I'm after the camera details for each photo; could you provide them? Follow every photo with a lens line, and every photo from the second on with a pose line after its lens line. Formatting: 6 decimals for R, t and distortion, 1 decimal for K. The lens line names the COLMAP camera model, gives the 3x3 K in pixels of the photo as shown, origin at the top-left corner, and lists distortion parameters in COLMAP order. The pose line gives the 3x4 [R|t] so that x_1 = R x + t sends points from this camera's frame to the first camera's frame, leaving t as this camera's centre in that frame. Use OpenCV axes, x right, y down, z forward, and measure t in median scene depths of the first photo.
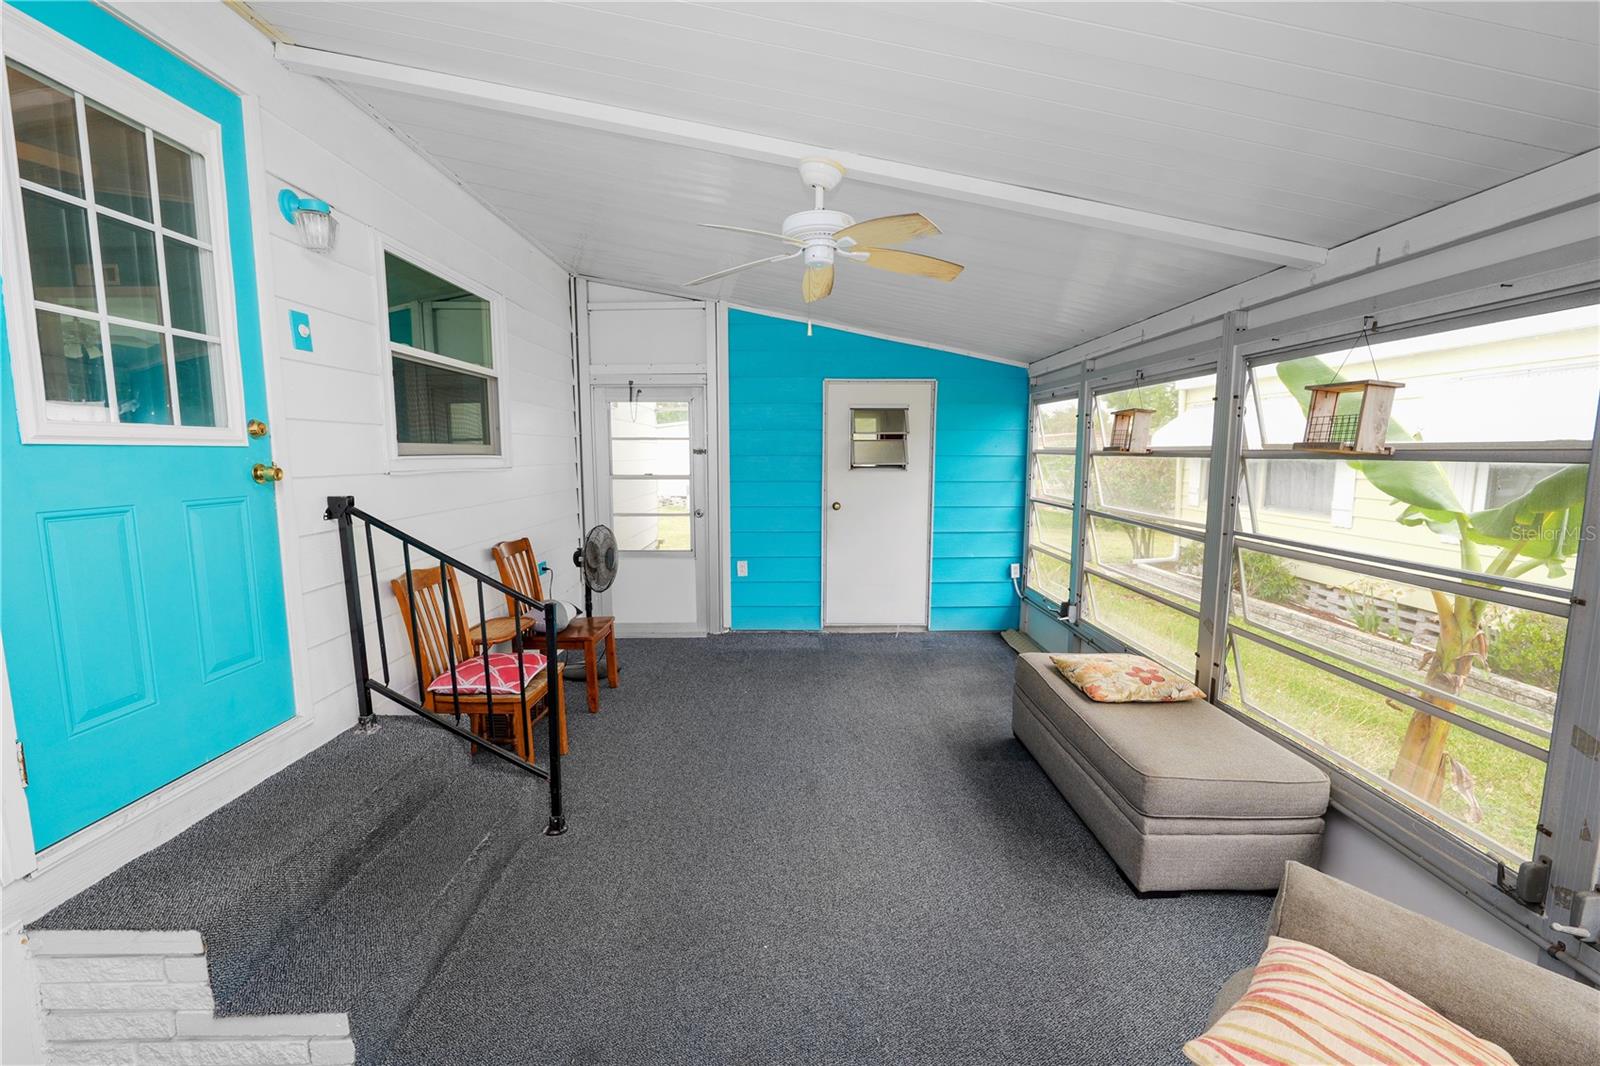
lens RADIAL K [[649.3, 0, 798.6], [0, 649.3, 530.5], [0, 0, 1]] dist [-0.012645, 0.000805]
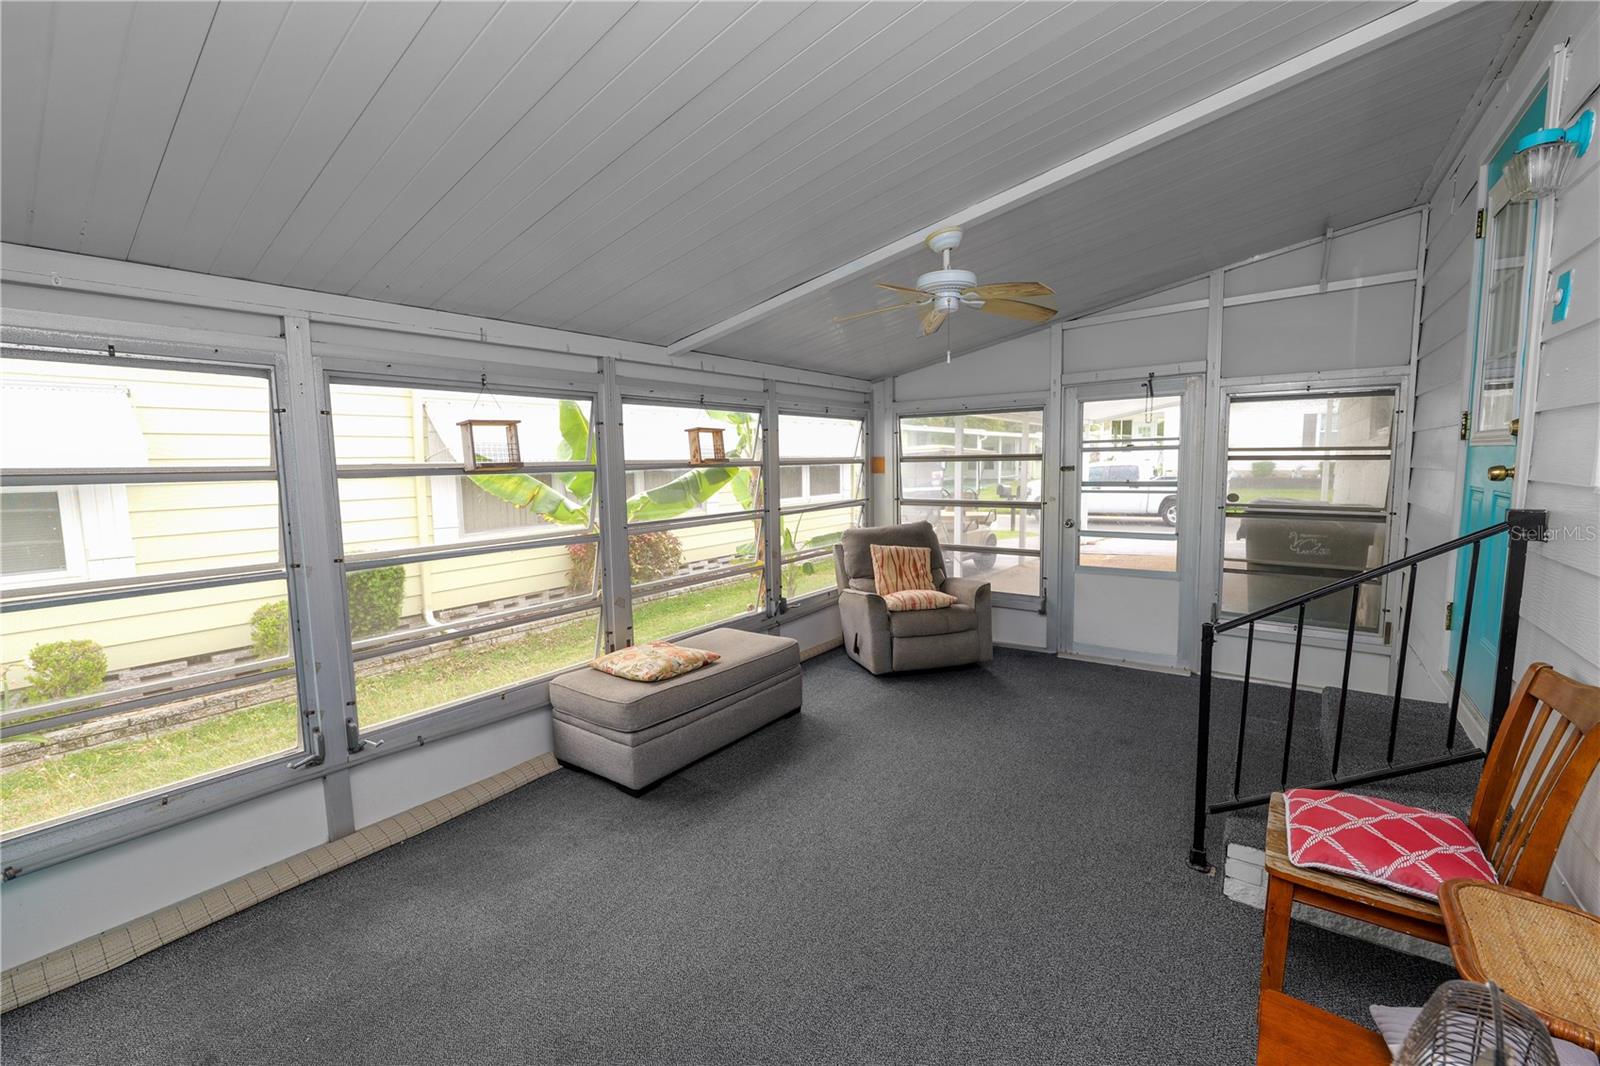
lens RADIAL K [[649.3, 0, 798.6], [0, 649.3, 530.5], [0, 0, 1]] dist [-0.012645, 0.000805]
pose [[-0.801348, -0.037137, 0.597045, -0.409222], [0.099681, 0.975827, 0.194488, -0.208236], [-0.589835, 0.215367, -0.778275, 1.802695]]
